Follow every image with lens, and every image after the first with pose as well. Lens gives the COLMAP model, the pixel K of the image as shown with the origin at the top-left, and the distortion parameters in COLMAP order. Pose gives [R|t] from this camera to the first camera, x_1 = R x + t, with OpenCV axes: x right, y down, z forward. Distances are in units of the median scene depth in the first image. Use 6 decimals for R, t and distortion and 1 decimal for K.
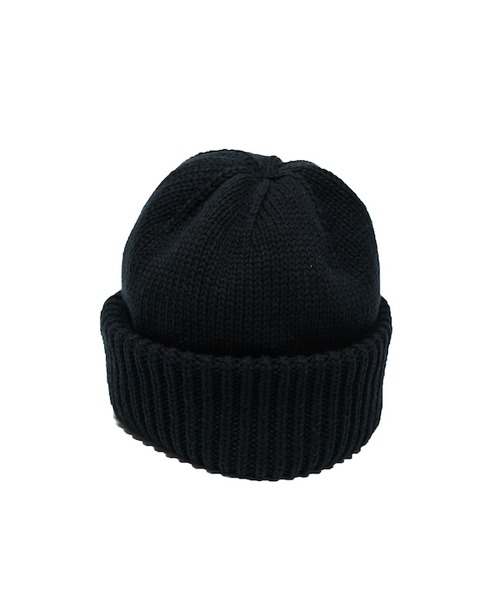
lens RADIAL K [[1597.8, 0, 250.0], [0, 1597.8, 300.0], [0, 0, 1]] dist [0.017307, -0.228108]
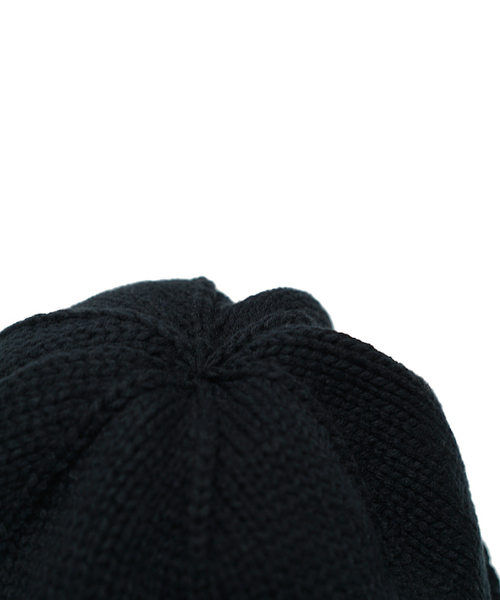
lens RADIAL K [[1597.8, 0, 250.0], [0, 1597.8, 300.0], [0, 0, 1]] dist [0.017307, -0.228108]
pose [[0.980505, -0.173075, 0.093029, -0.013409], [0.152858, 0.969352, 0.192329, -0.181241], [-0.123465, -0.174360, 0.976911, 0.599326]]
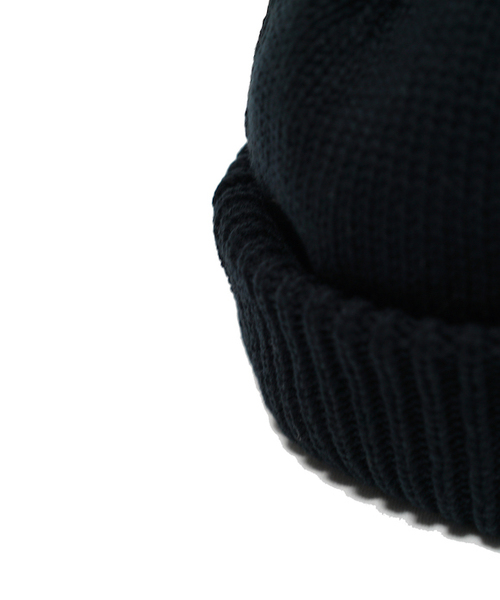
lens RADIAL K [[1597.8, 0, 250.0], [0, 1597.8, 300.0], [0, 0, 1]] dist [0.017307, -0.228108]
pose [[0.987936, -0.154743, 0.006108, -0.095511], [0.149867, 0.965258, 0.214047, -0.072631], [-0.039018, -0.210550, 0.976804, 0.572478]]
